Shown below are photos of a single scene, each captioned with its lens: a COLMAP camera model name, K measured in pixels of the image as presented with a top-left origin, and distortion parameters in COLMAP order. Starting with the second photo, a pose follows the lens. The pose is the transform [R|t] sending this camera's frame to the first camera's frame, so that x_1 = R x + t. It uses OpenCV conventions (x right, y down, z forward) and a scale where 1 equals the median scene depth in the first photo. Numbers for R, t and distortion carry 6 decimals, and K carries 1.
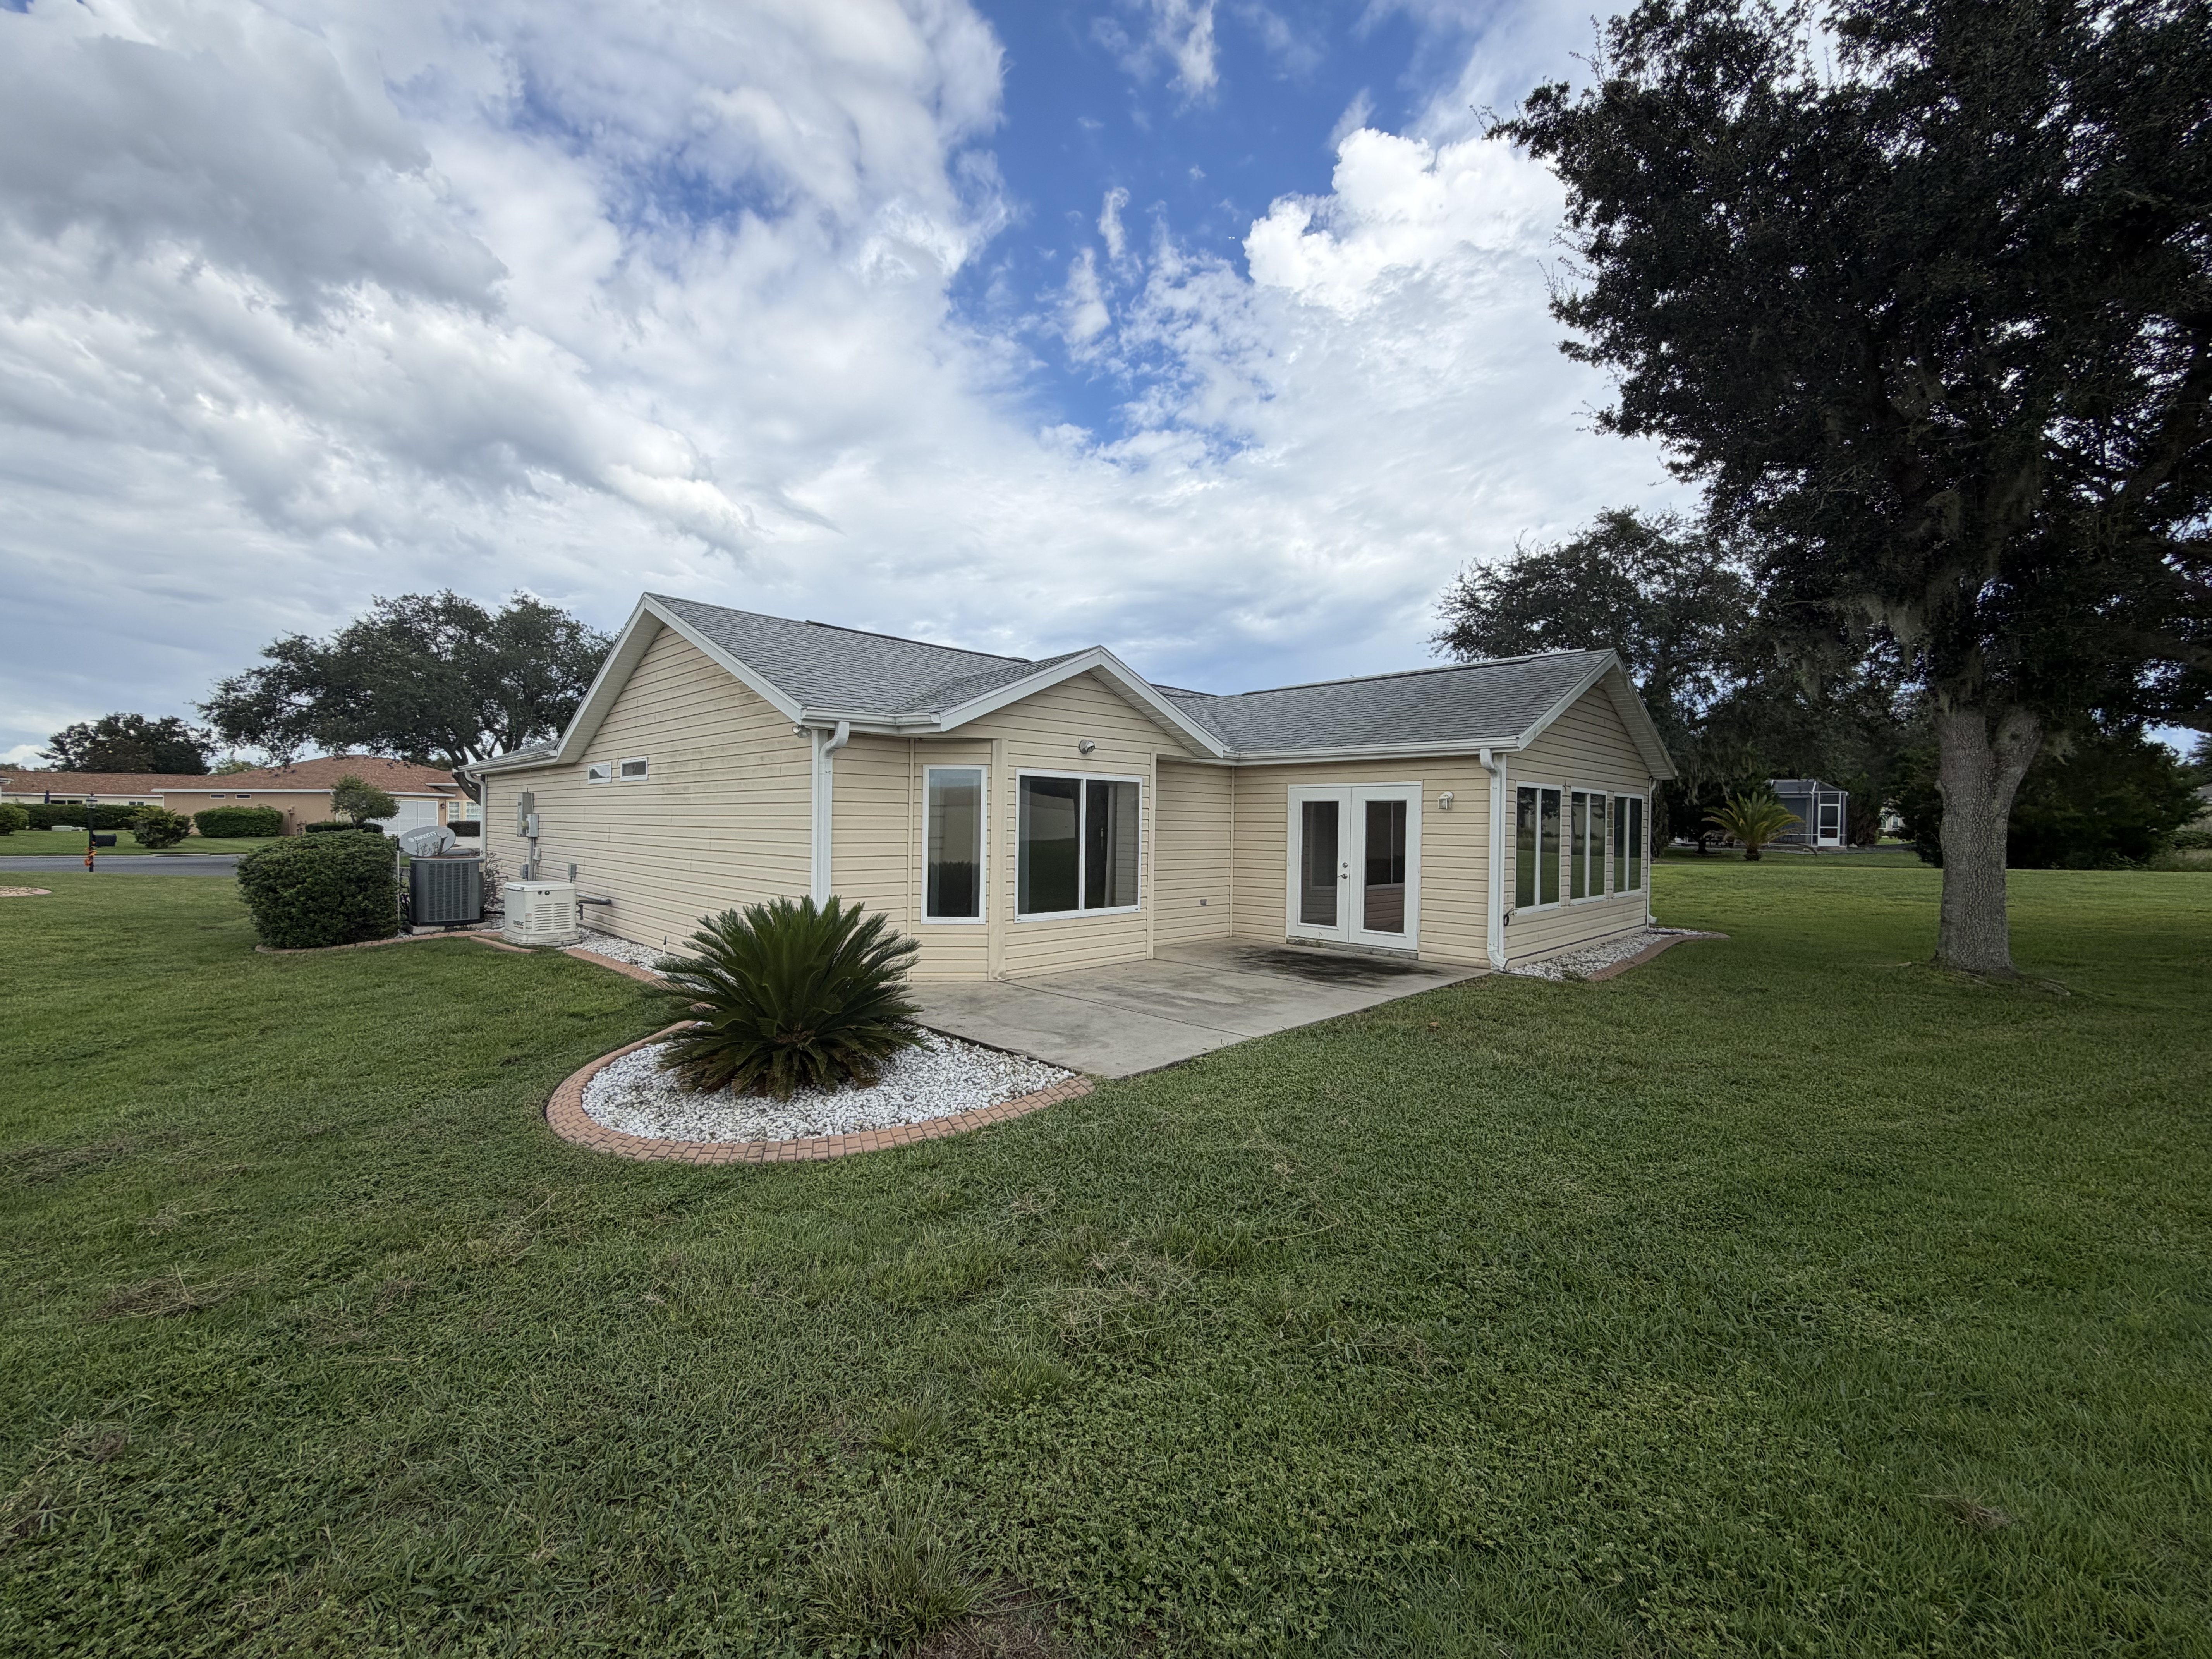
lens RADIAL K [[870.8, 0, 1097.4], [0, 870.8, 825.9], [0, 0, 1]] dist [0.001227, 0.000143]
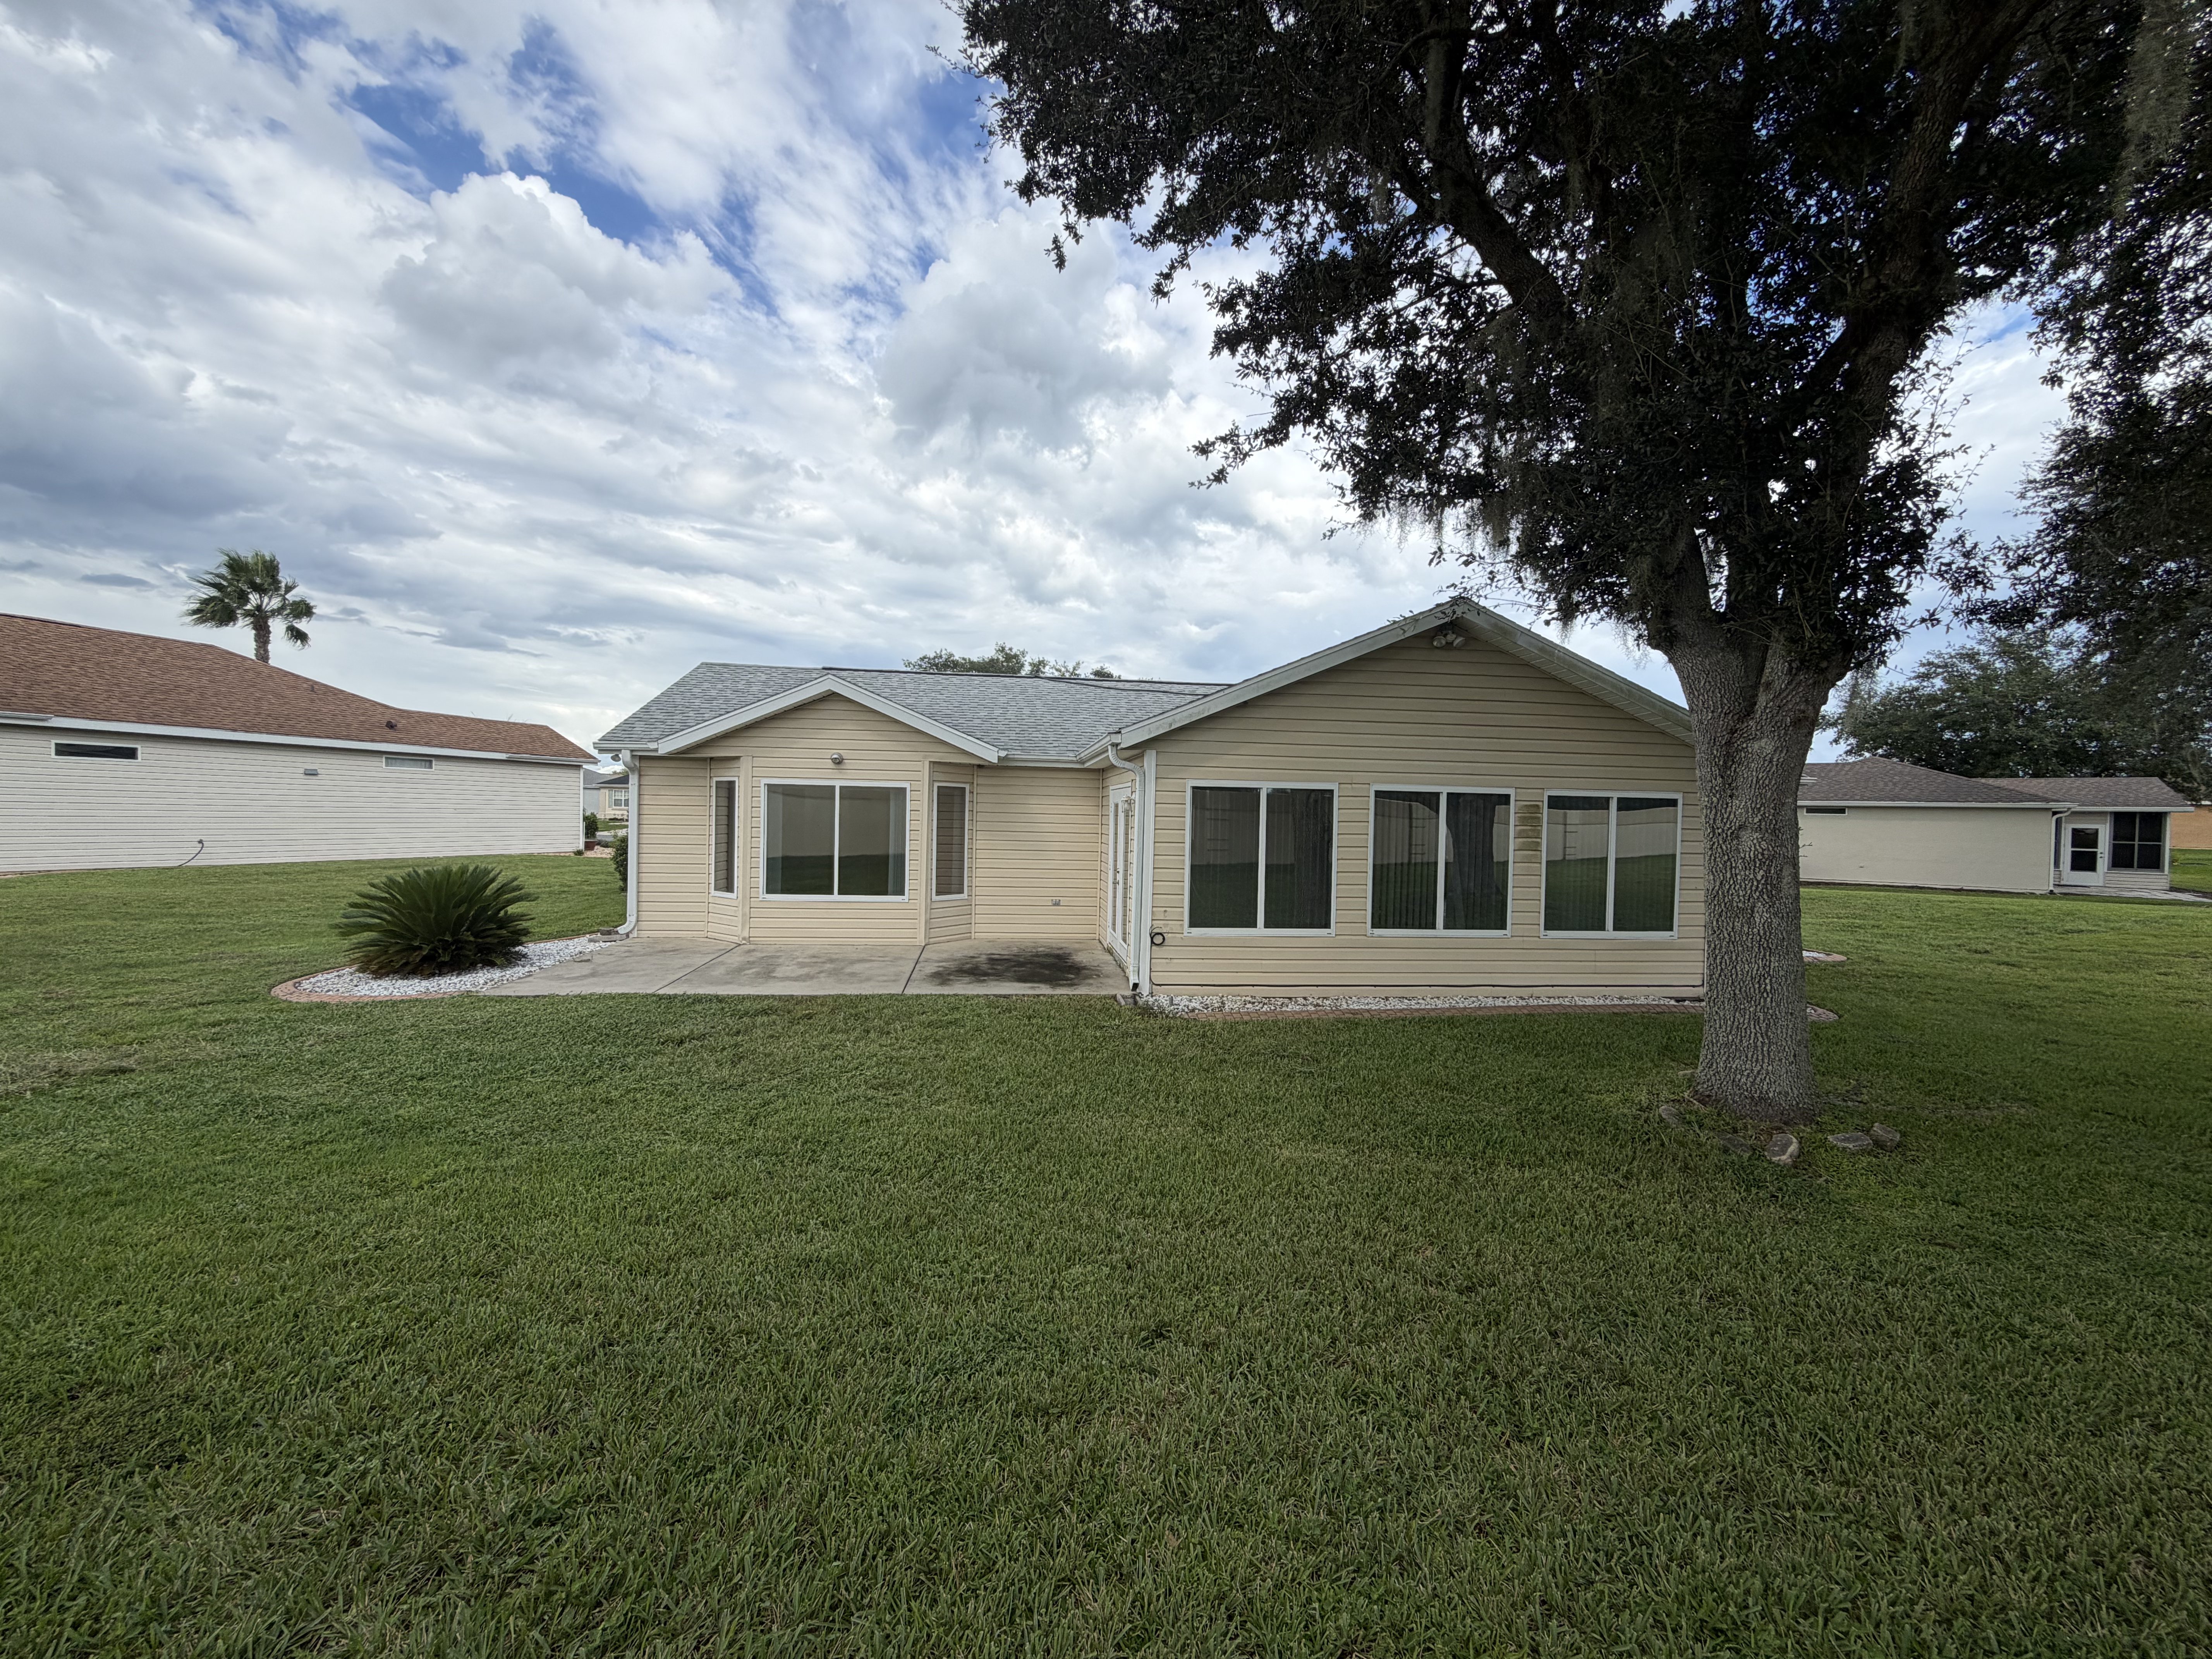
lens RADIAL K [[870.8, 0, 1097.4], [0, 870.8, 825.9], [0, 0, 1]] dist [0.001227, 0.000143]
pose [[0.771667, 0.015569, -0.635836, 0.958033], [-0.015966, 0.999859, 0.005106, -0.010101], [0.635826, 0.006211, 0.771808, 0.291254]]
